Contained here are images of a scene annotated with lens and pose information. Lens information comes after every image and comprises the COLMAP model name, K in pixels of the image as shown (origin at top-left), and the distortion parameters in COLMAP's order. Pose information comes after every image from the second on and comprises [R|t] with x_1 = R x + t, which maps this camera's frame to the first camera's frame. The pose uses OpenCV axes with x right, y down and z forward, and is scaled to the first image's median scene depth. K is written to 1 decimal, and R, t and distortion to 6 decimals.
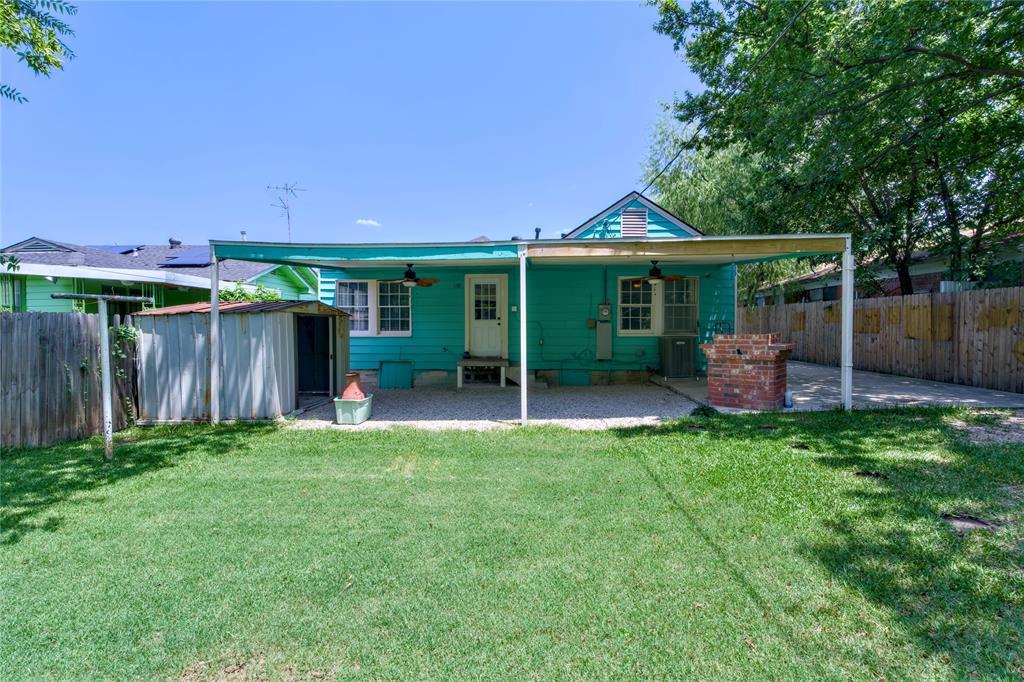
lens RADIAL K [[465.8, 0, 506.1], [0, 465.8, 341.2], [0, 0, 1]] dist [-0.003256, 0.000533]
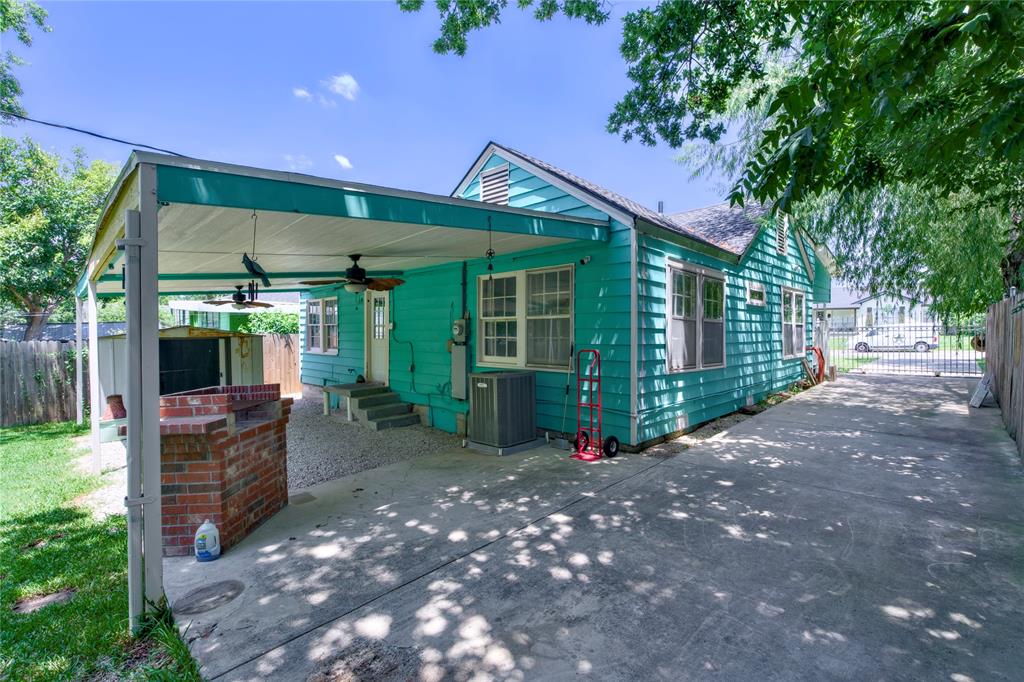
lens RADIAL K [[465.8, 0, 511.5], [0, 465.8, 340.1], [0, 0, 1]] dist [-0.003256, 0.000533]
pose [[0.738001, 0.011611, -0.674699, 0.730849], [-0.010783, 0.999927, 0.005414, -0.052065], [0.674713, 0.003279, 0.738073, 0.545883]]
